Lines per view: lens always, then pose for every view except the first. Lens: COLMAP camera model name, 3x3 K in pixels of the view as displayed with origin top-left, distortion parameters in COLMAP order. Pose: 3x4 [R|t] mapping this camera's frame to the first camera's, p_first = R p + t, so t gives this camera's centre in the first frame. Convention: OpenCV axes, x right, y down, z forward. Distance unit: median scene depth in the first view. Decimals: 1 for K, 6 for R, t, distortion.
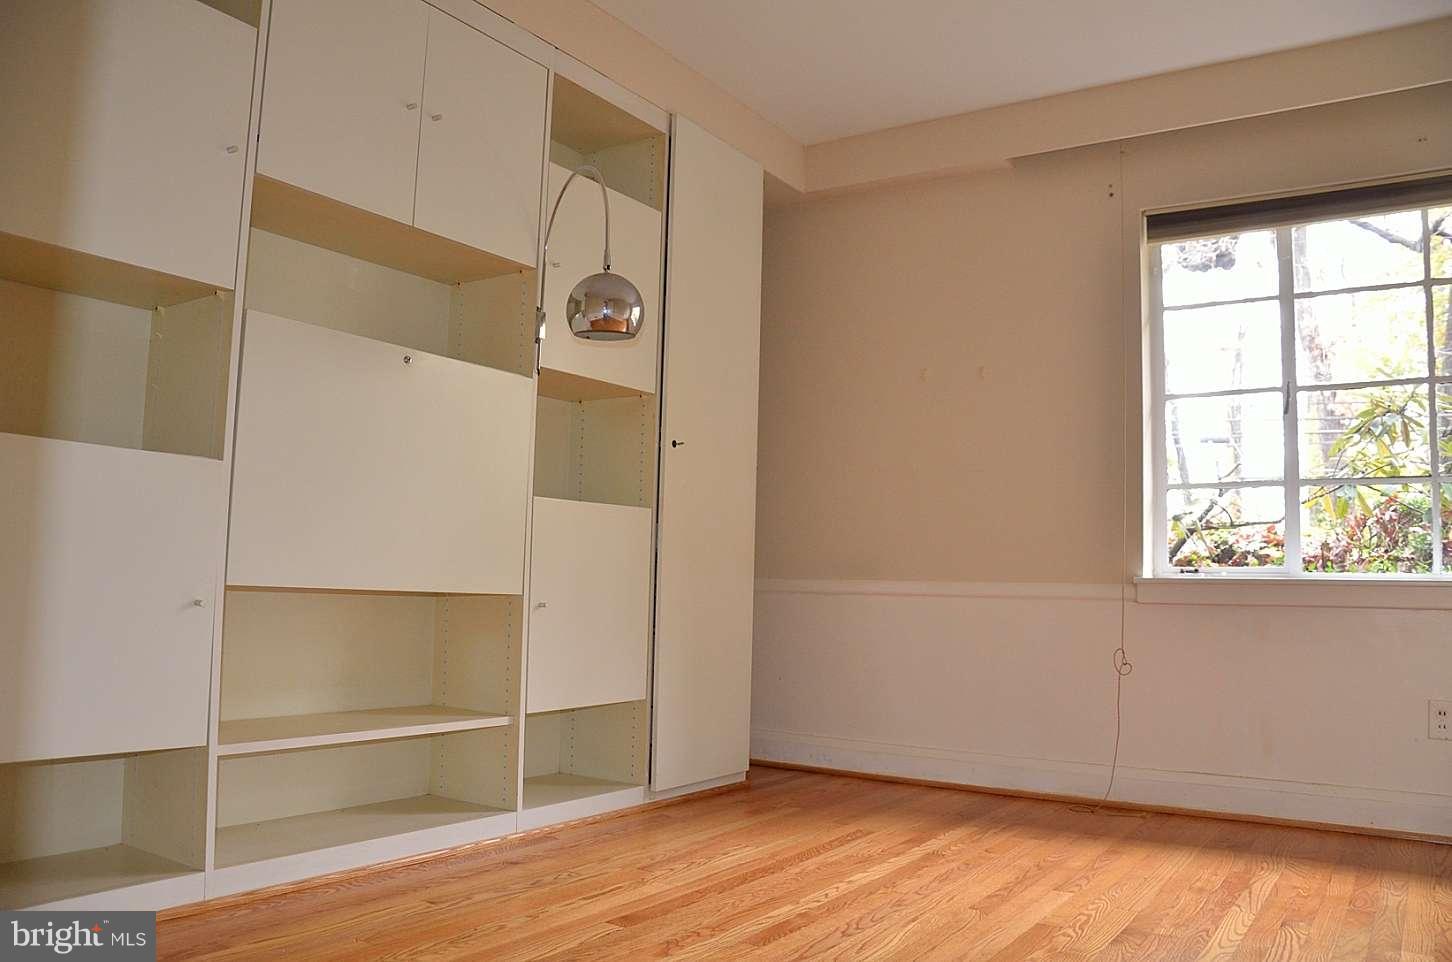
lens RADIAL K [[1140.5, 0, 726.5], [0, 1140.5, 485.3], [0, 0, 1]] dist [-0.120382, 0.045776]
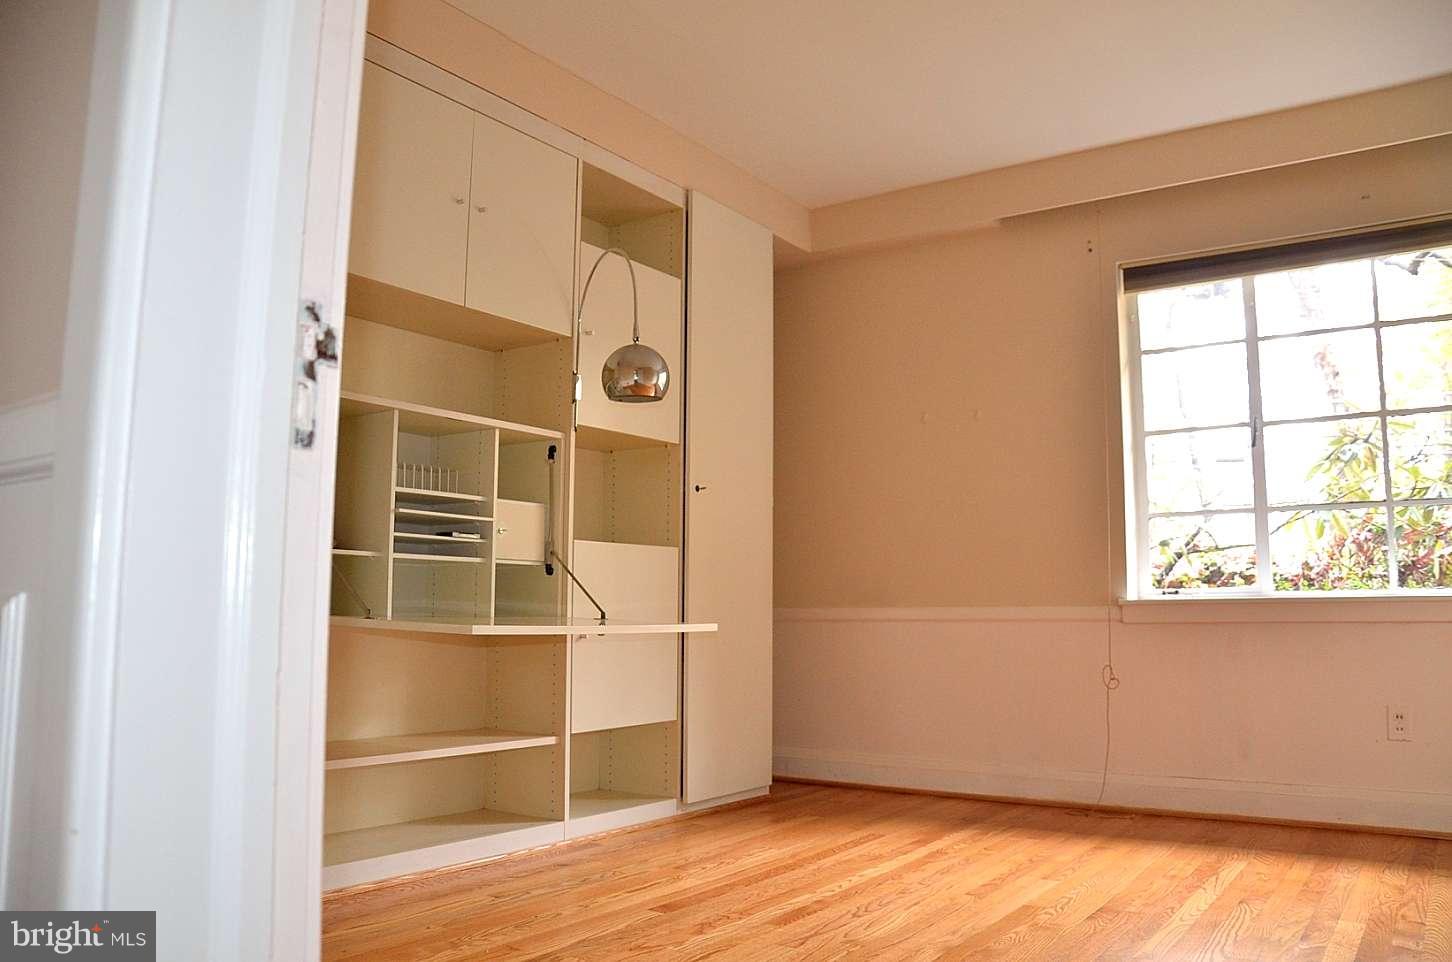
lens RADIAL K [[1140.5, 0, 729.2], [0, 1140.5, 481.0], [0, 0, 1]] dist [-0.120382, 0.045776]
pose [[0.999602, -0.023182, -0.016057, 0.003405], [0.022695, 0.999296, -0.029869, -0.010648], [0.016738, 0.029493, 0.999425, -0.117283]]
